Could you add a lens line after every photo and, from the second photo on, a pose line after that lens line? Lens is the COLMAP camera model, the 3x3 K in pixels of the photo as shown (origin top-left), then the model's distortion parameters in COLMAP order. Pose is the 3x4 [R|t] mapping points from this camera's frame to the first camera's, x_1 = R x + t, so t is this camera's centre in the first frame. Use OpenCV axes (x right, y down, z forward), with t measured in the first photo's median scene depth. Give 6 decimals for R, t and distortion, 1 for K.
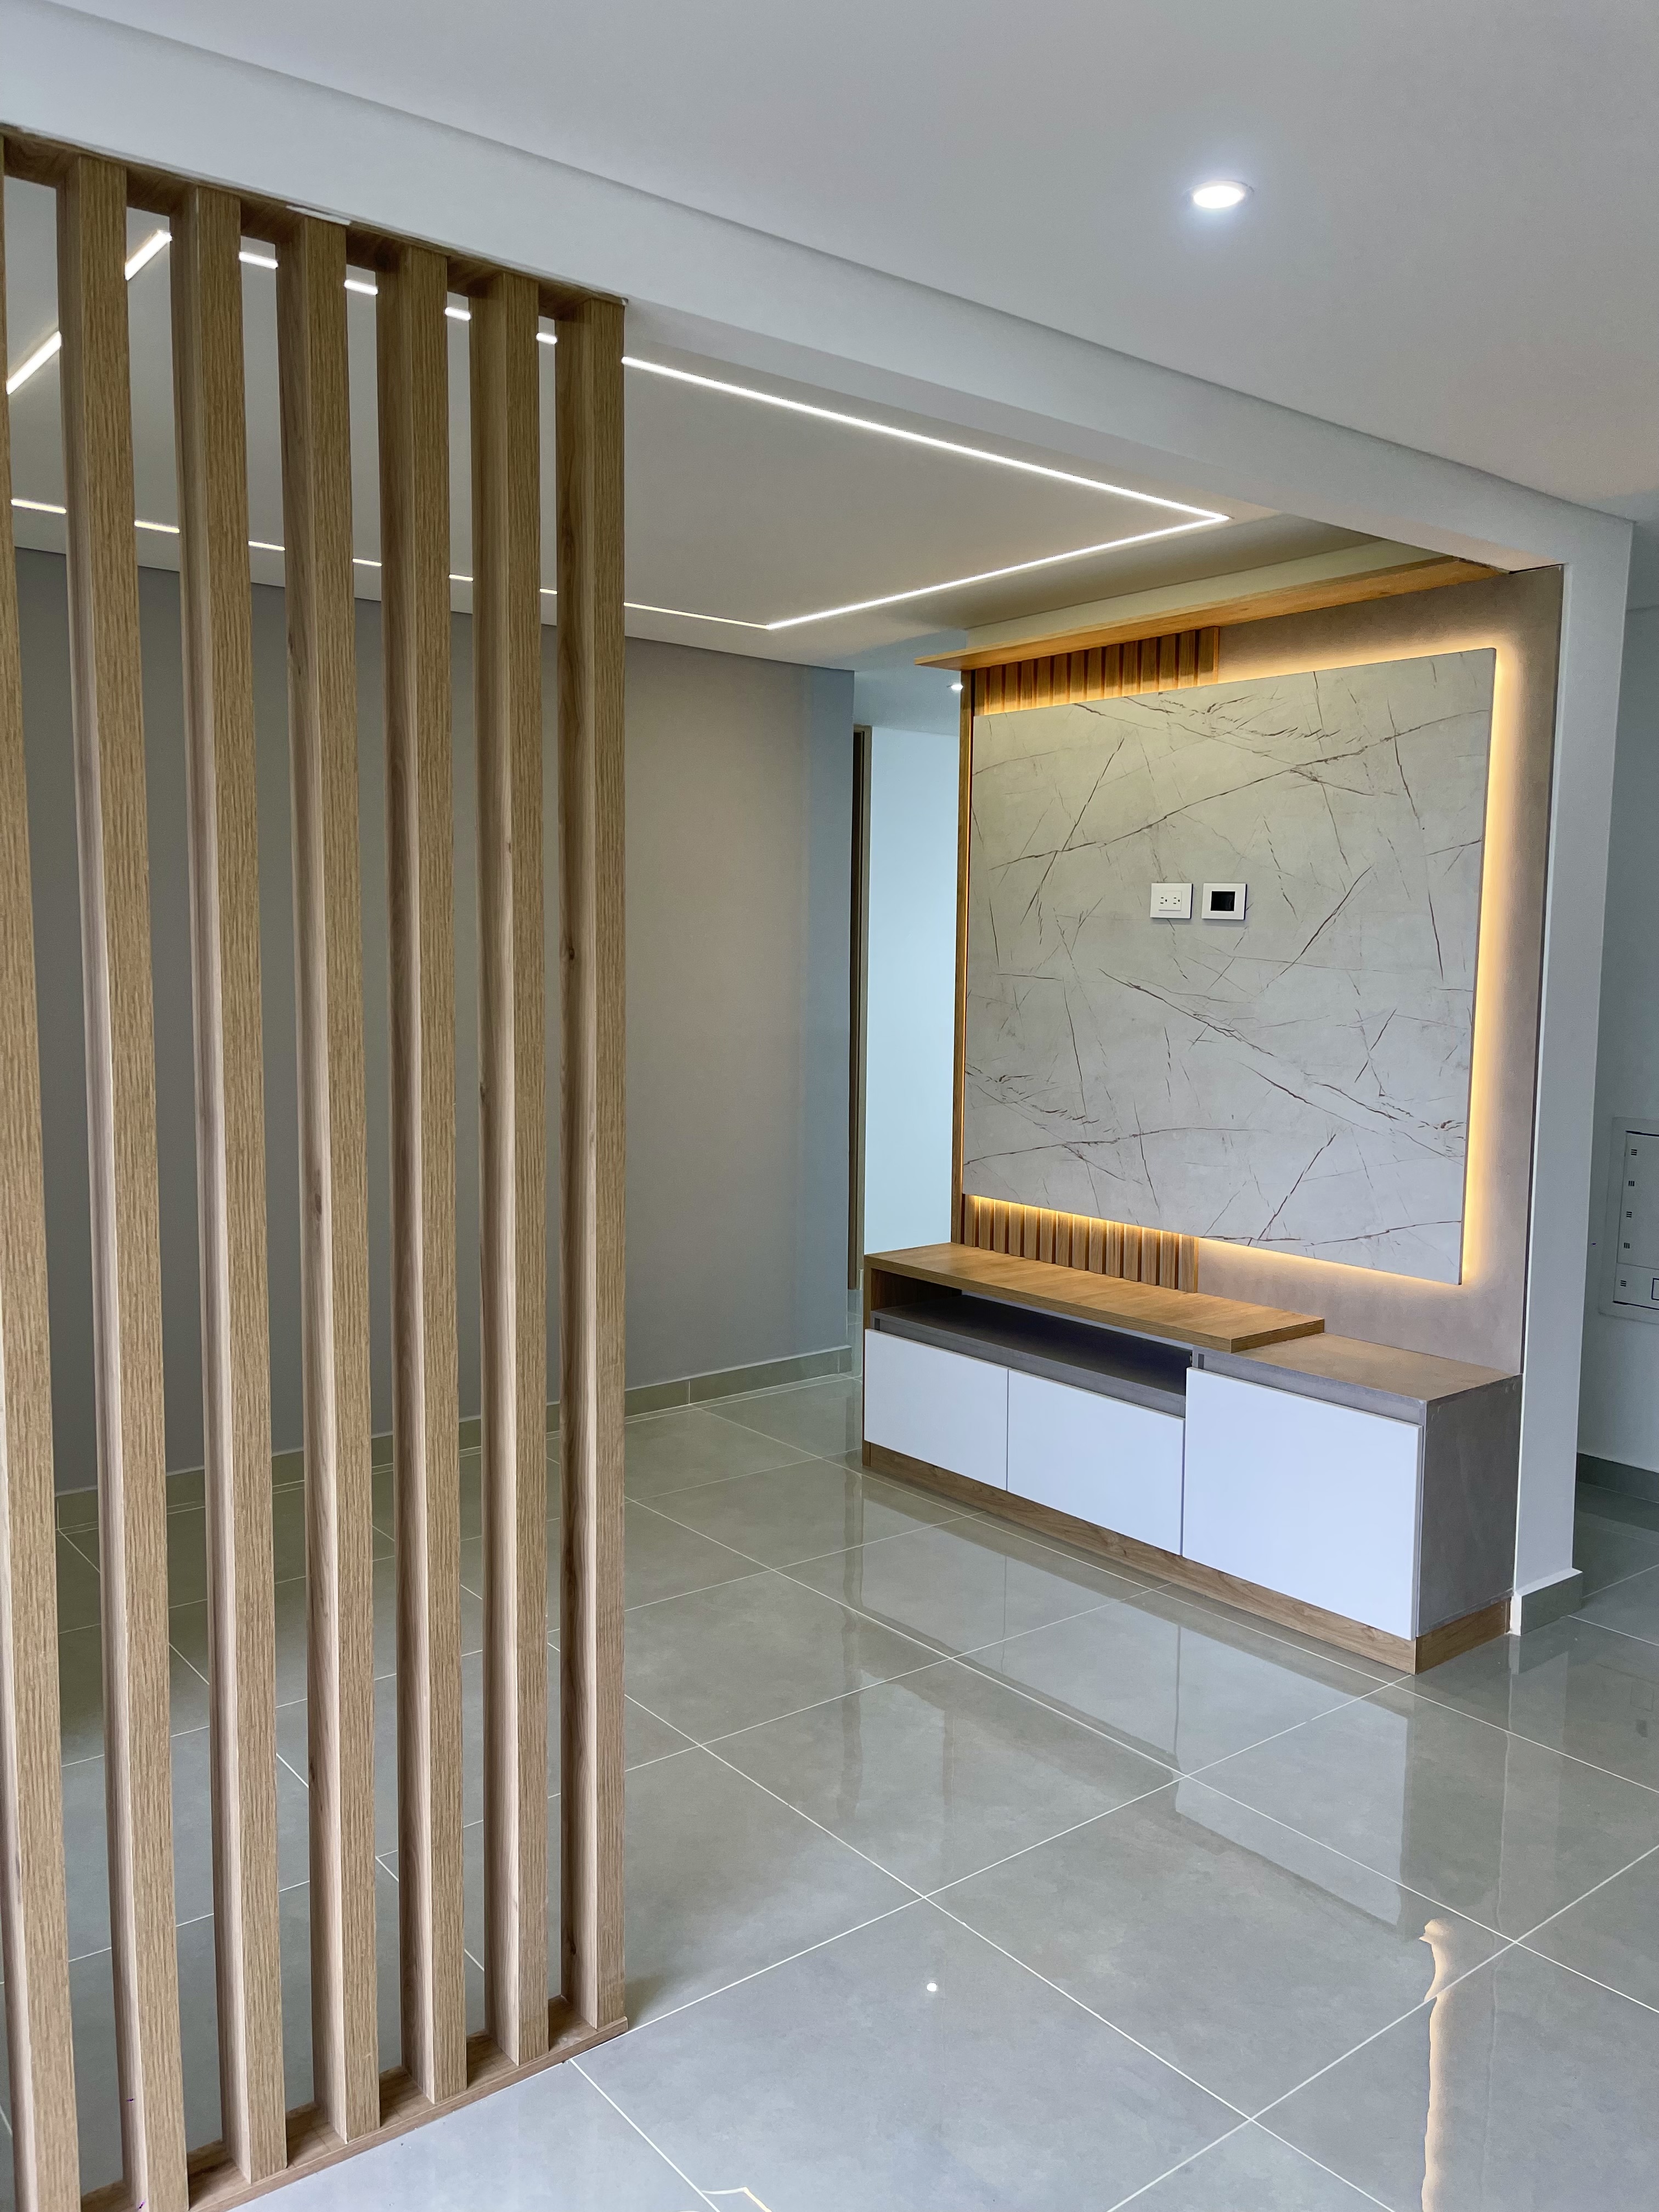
lens RADIAL K [[1666.7, 0, 829.5], [0, 1666.7, 1106.0], [0, 0, 1]] dist [0.008750, 0.000472]
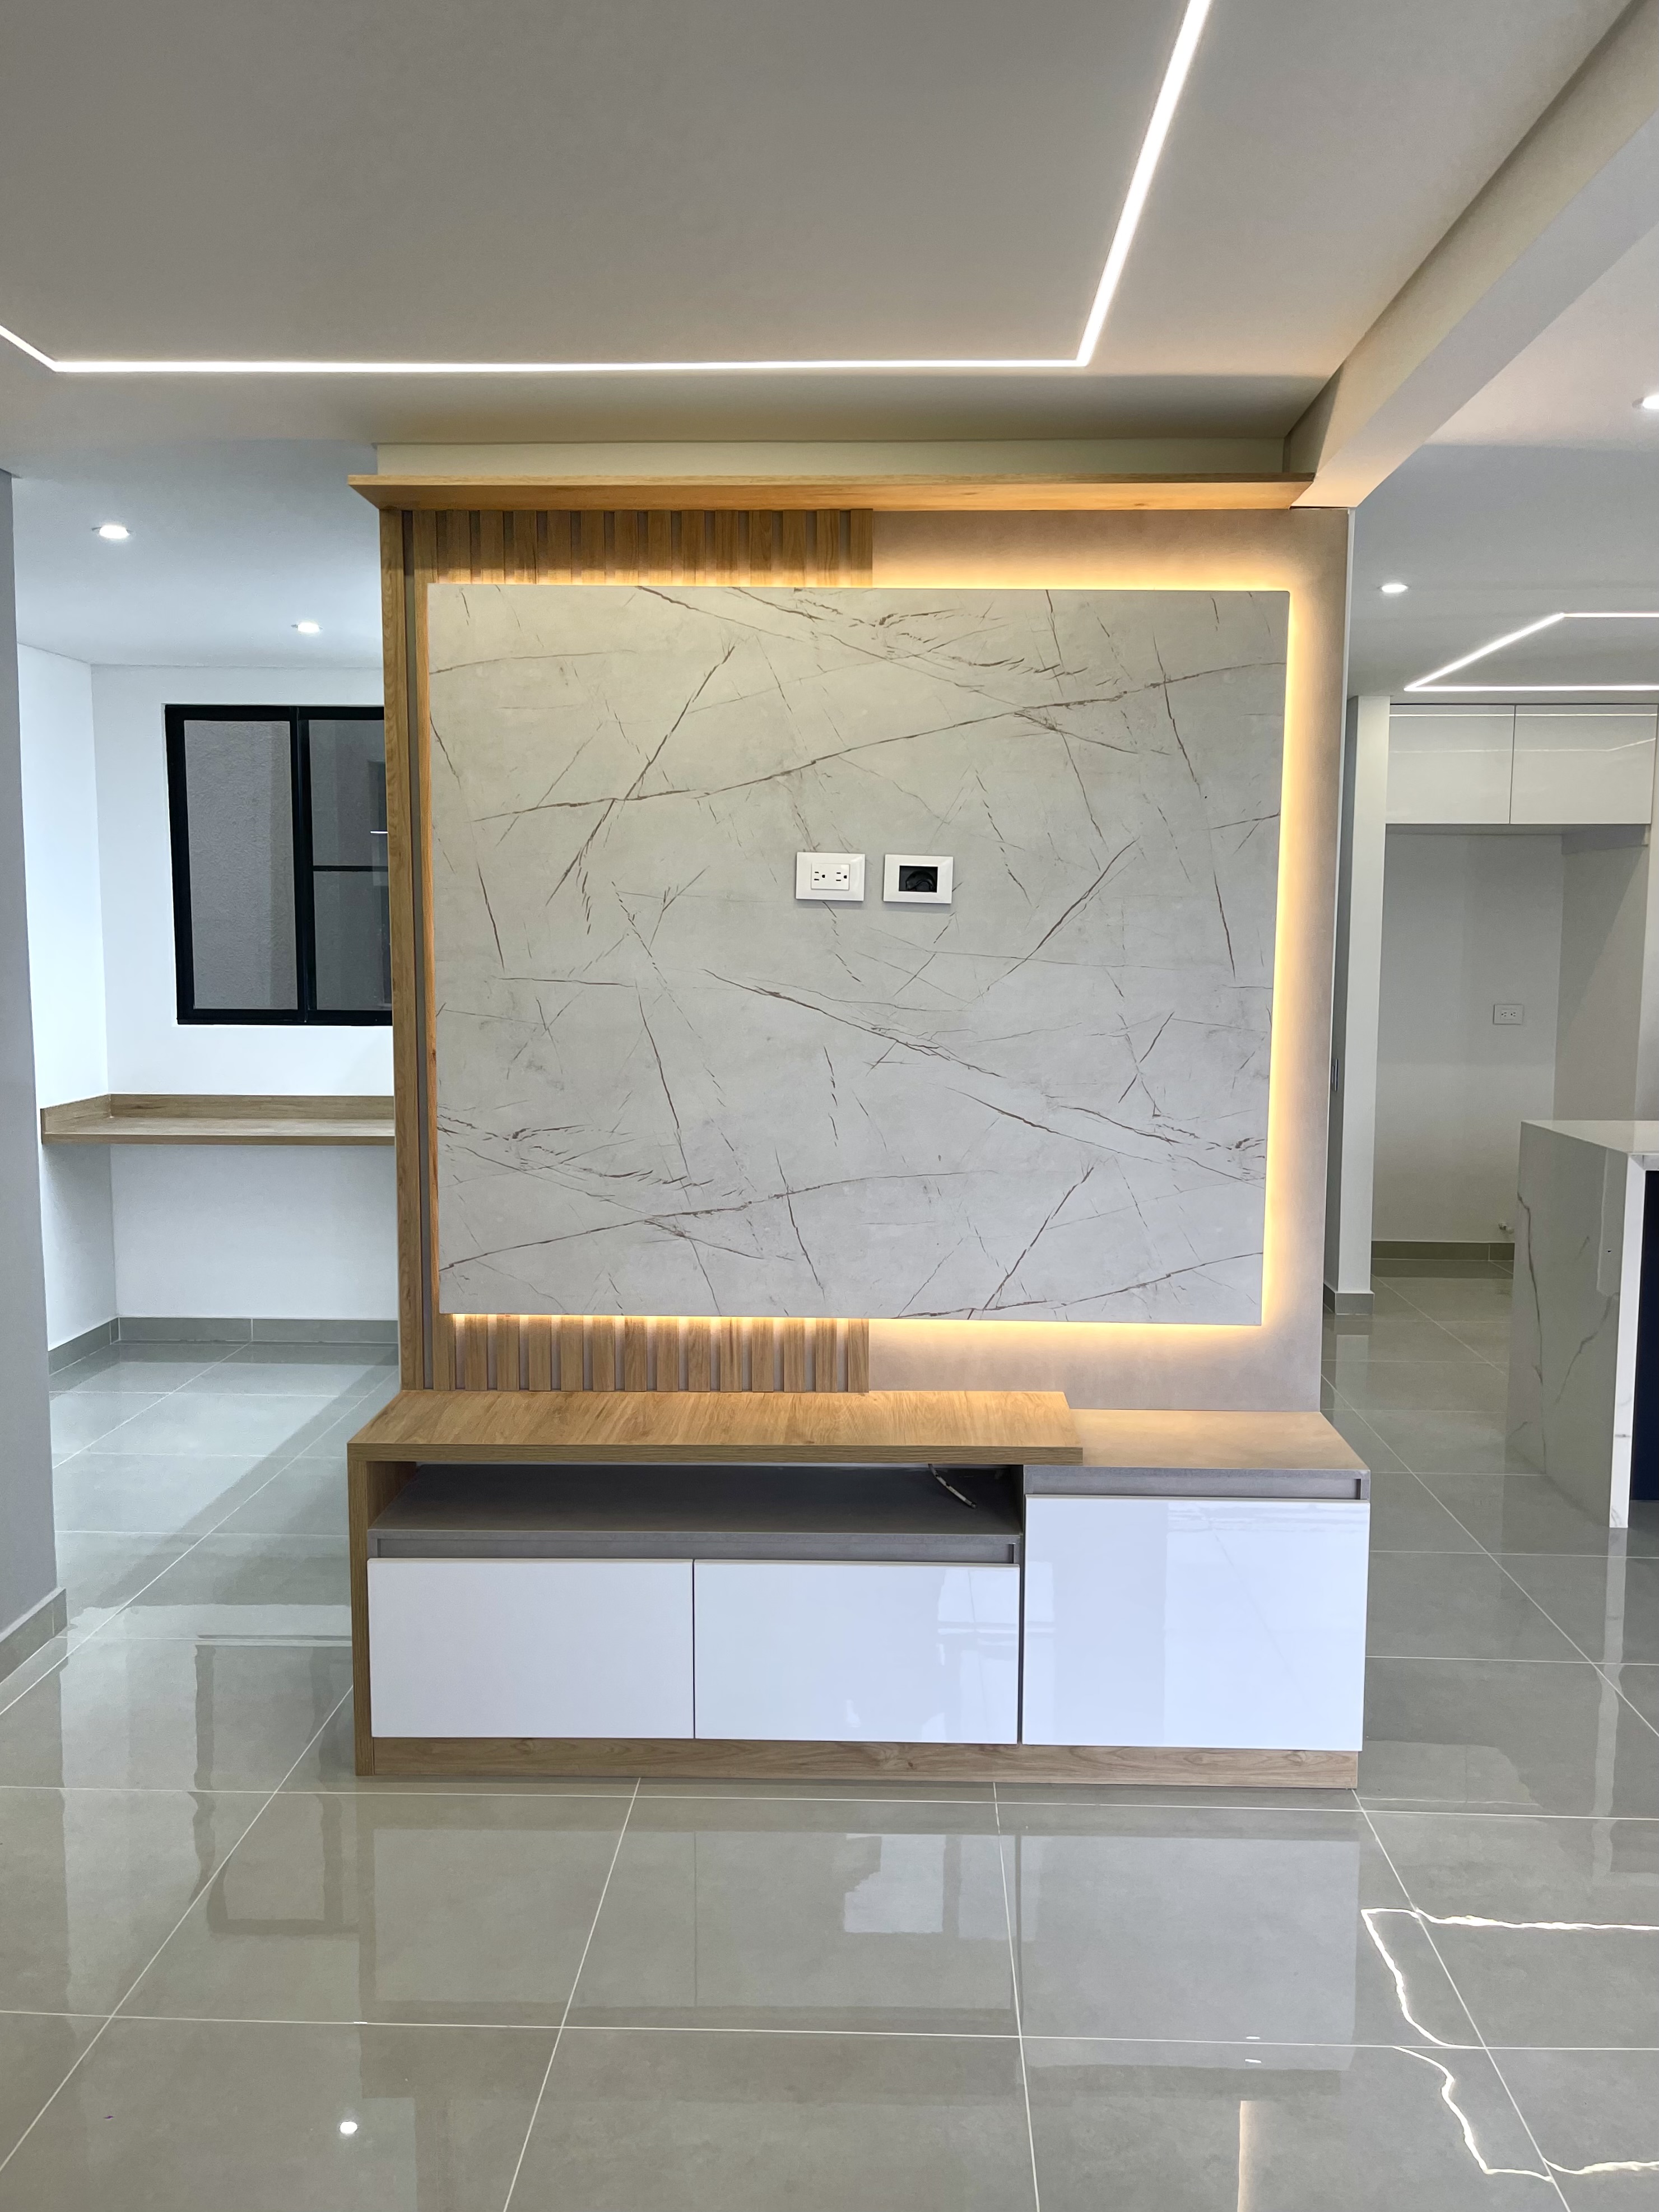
lens RADIAL K [[1686.3, 0, 836.4], [0, 1686.3, 1103.8], [0, 0, 1]] dist [0.055807, -0.056147]
pose [[0.641932, -0.088944, 0.761586, -0.384428], [0.074266, 0.995792, 0.053698, -0.064319], [-0.763157, 0.022090, 0.645836, 0.530380]]
